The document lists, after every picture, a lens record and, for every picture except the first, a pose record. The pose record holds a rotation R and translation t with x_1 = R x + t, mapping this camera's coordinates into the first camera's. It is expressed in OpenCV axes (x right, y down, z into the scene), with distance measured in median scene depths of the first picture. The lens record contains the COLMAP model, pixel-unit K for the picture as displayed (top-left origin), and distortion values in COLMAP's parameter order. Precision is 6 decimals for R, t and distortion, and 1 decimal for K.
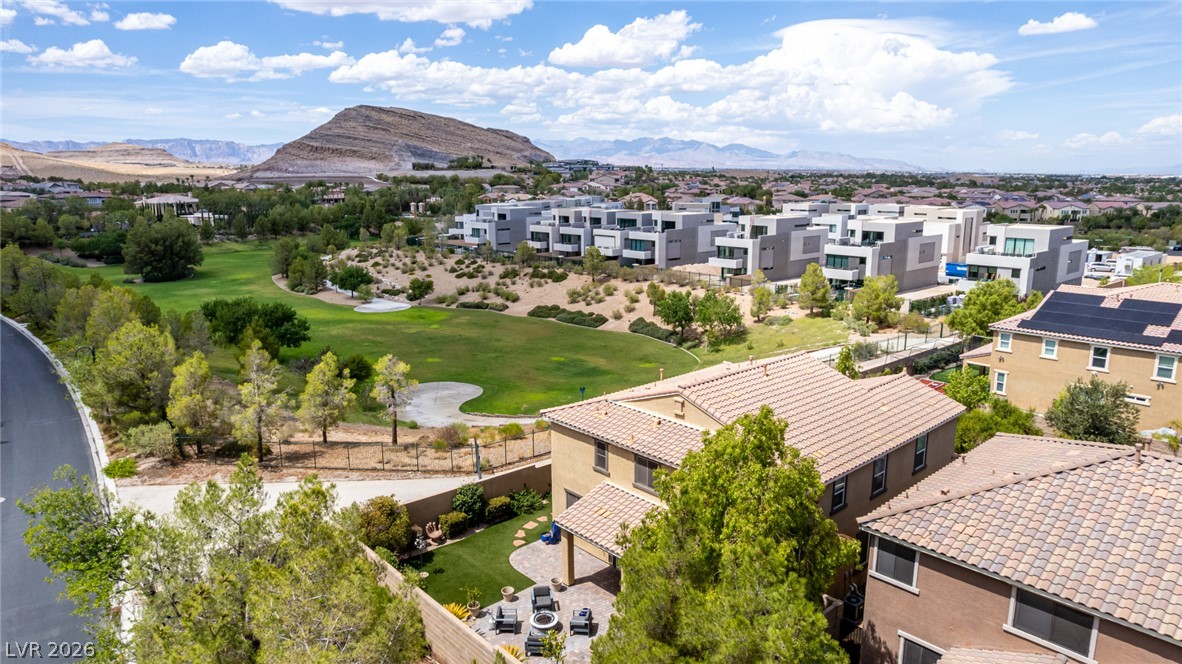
lens RADIAL K [[753.3, 0, 595.4], [0, 753.3, 331.6], [0, 0, 1]] dist [-0.078206, 0.076049]
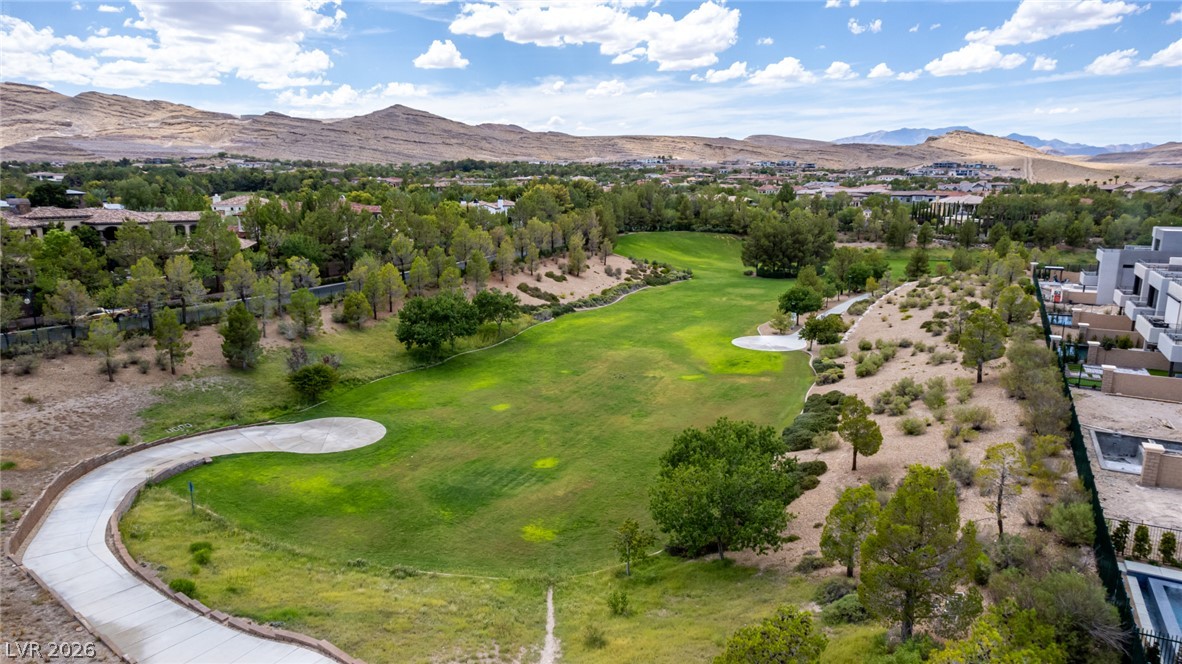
lens RADIAL K [[753.3, 0, 595.4], [0, 753.3, 331.6], [0, 0, 1]] dist [-0.078206, 0.076049]
pose [[0.328517, 0.190012, -0.925187, 0.257365], [-0.193585, 0.972305, 0.130951, -0.078603], [0.924446, 0.136083, 0.356203, 0.412970]]
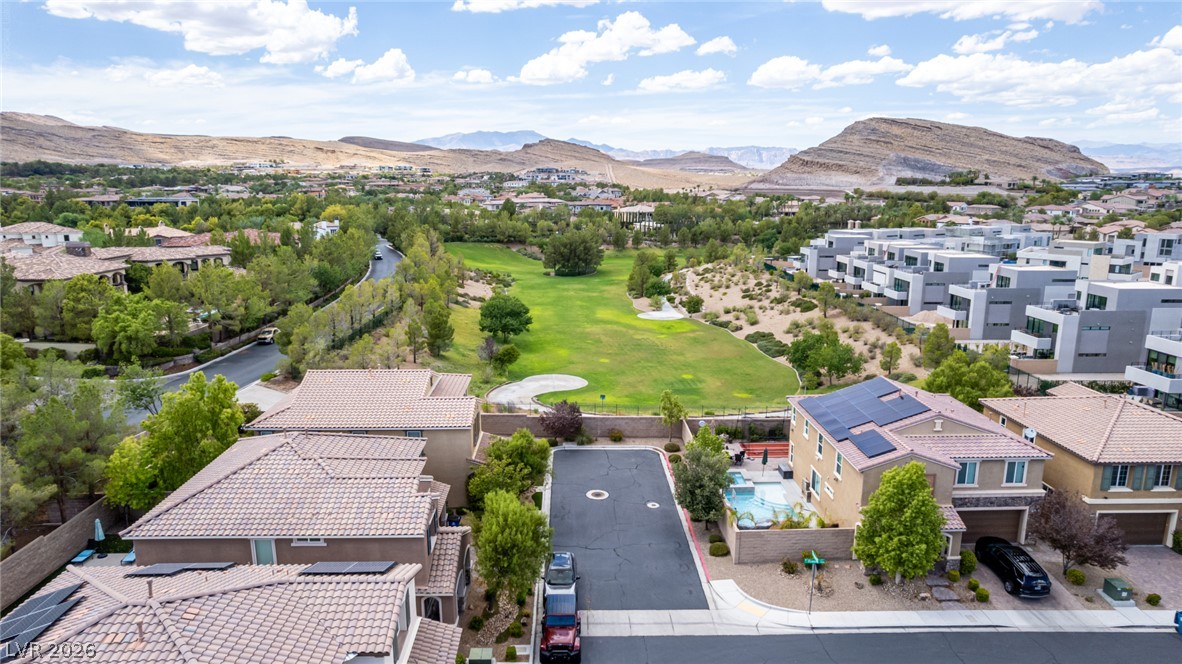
lens RADIAL K [[753.3, 0, 595.4], [0, 753.3, 331.6], [0, 0, 1]] dist [-0.078206, 0.076049]
pose [[0.764884, 0.133967, -0.630084, 0.289941], [-0.139041, 0.989413, 0.041579, -0.031090], [0.628983, 0.055804, 0.775413, 0.001174]]
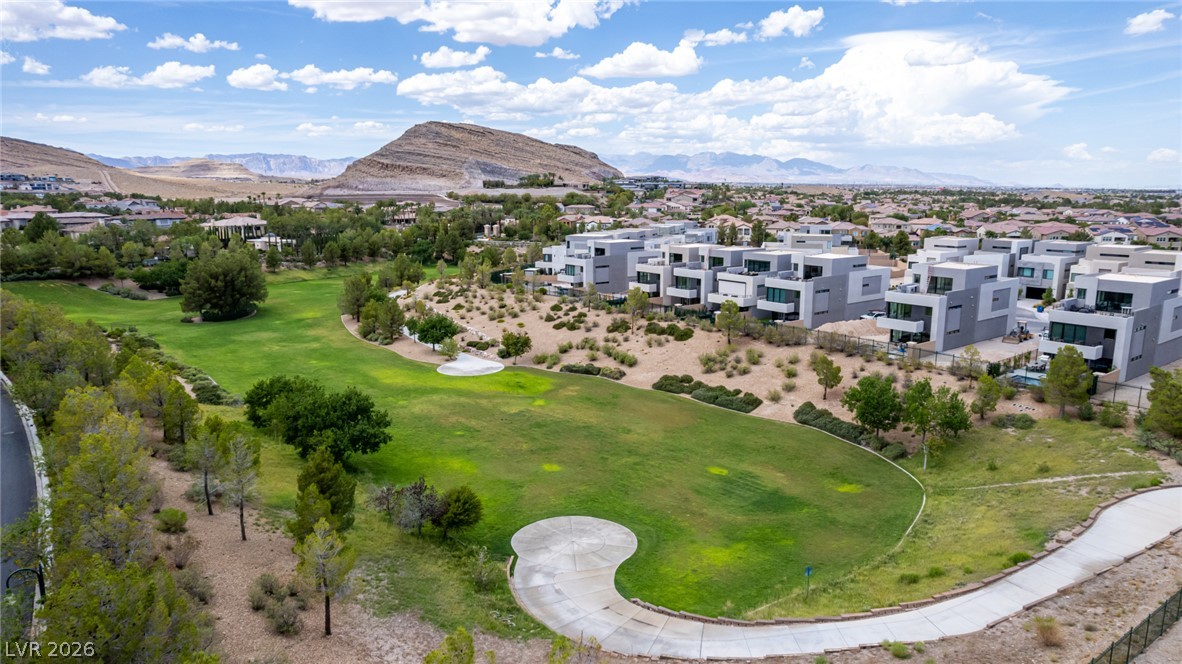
lens RADIAL K [[753.3, 0, 595.4], [0, 753.3, 331.6], [0, 0, 1]] dist [-0.078206, 0.076049]
pose [[0.996815, 0.016548, -0.078007, -0.059138], [-0.017982, 0.999681, -0.017710, -0.043890], [0.077689, 0.019057, 0.996796, 0.128315]]
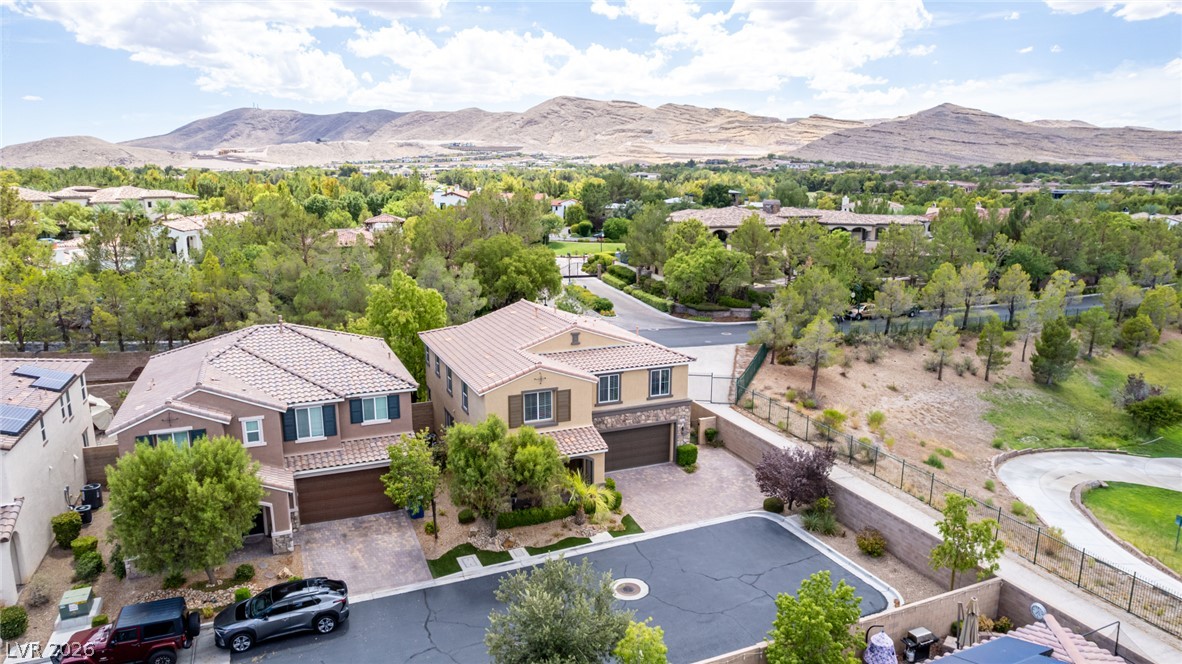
lens RADIAL K [[753.3, 0, 595.4], [0, 753.3, 331.6], [0, 0, 1]] dist [-0.078206, 0.076049]
pose [[-0.317354, 0.189772, -0.929125, 0.257196], [-0.197068, 0.945185, 0.260363, -0.051187], [0.927605, 0.265728, -0.262560, 0.261606]]
